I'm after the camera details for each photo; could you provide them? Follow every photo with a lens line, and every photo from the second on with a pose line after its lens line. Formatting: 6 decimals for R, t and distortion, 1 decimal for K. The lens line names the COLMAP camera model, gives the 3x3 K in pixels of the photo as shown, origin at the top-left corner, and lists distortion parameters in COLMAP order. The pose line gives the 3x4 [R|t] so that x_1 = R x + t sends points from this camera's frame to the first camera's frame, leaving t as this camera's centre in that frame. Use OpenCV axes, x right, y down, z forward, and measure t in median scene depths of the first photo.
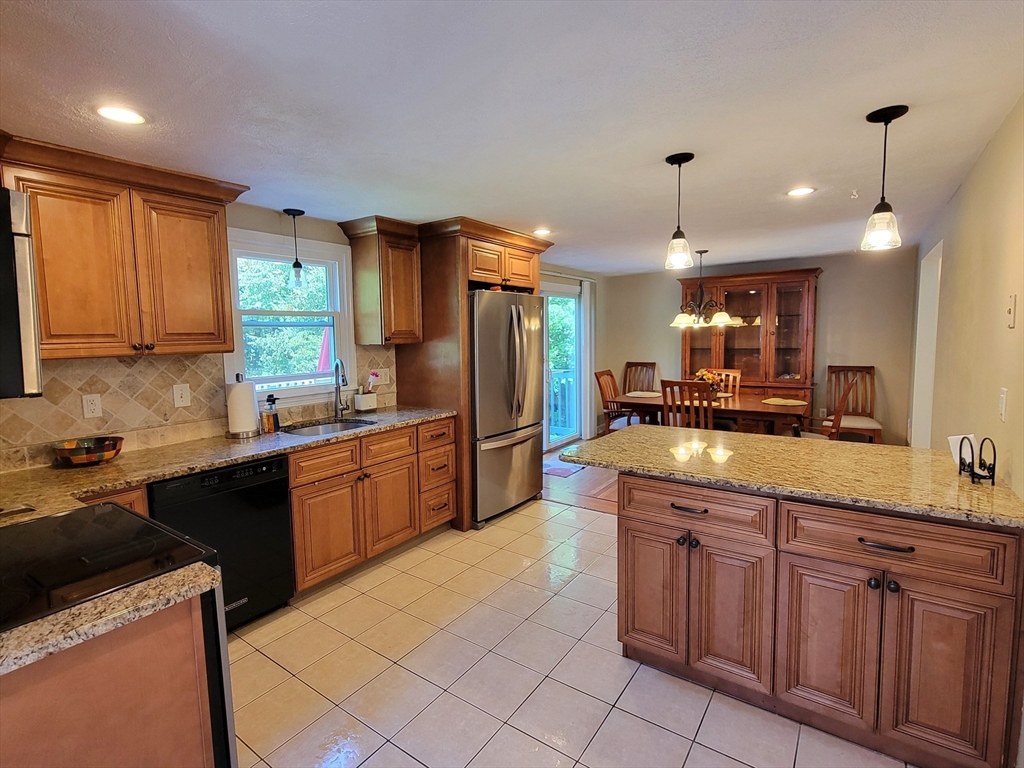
lens RADIAL K [[494.0, 0, 510.3], [0, 494.0, 379.3], [0, 0, 1]] dist [0.000784, -0.002587]
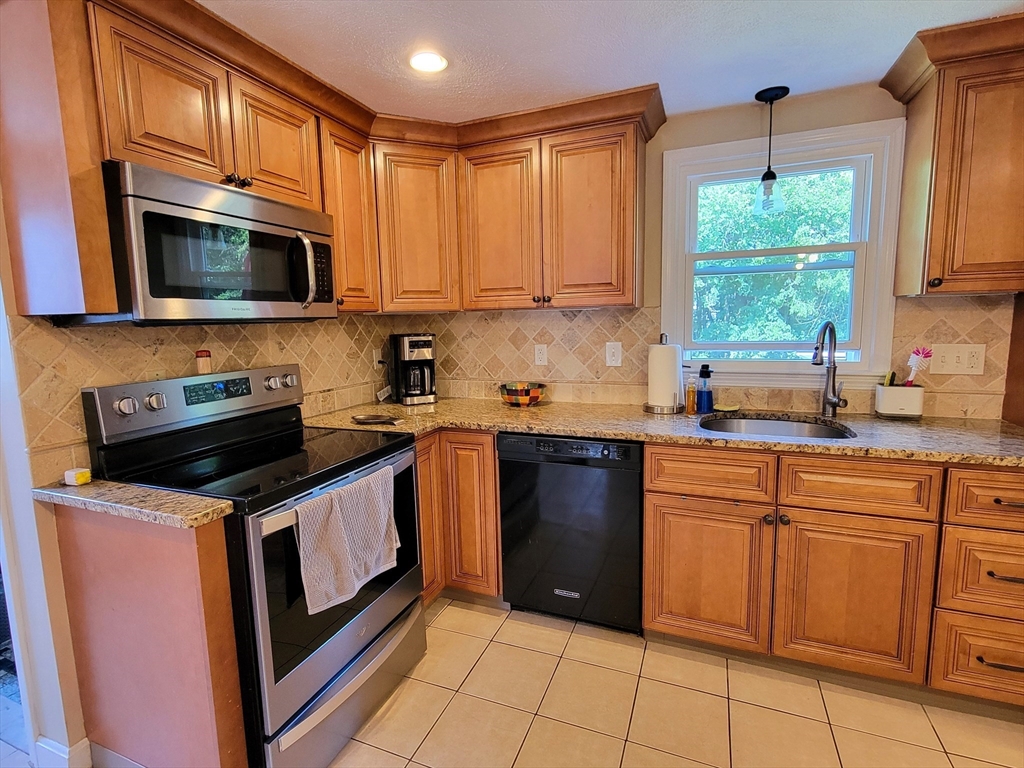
lens RADIAL K [[494.0, 0, 512.0], [0, 494.0, 379.6], [0, 0, 1]] dist [0.000784, -0.002587]
pose [[0.224043, 0.129343, -0.965958, 0.178452], [-0.074544, 0.990525, 0.115343, -0.011778], [0.971724, 0.046164, 0.231562, 0.551695]]
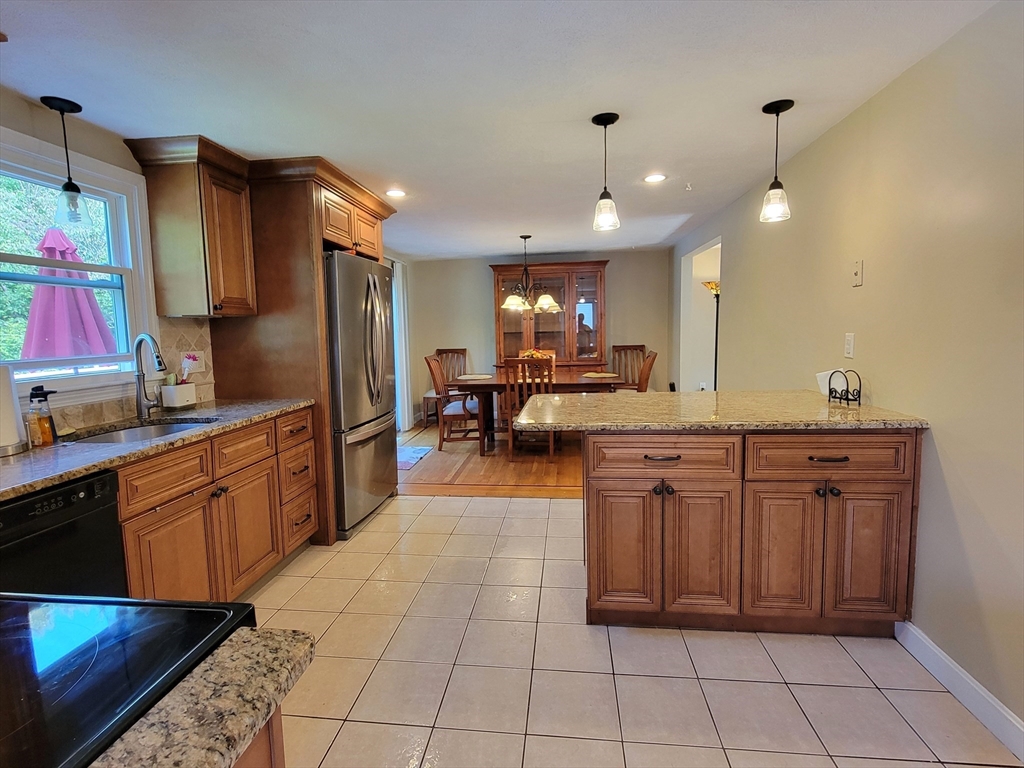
lens RADIAL K [[494.0, 0, 509.2], [0, 494.0, 379.4], [0, 0, 1]] dist [0.000784, -0.002587]
pose [[0.879079, -0.052290, 0.473800, -0.258080], [0.051820, 0.998557, 0.014058, 0.045224], [-0.473852, 0.012194, 0.880520, 0.162522]]
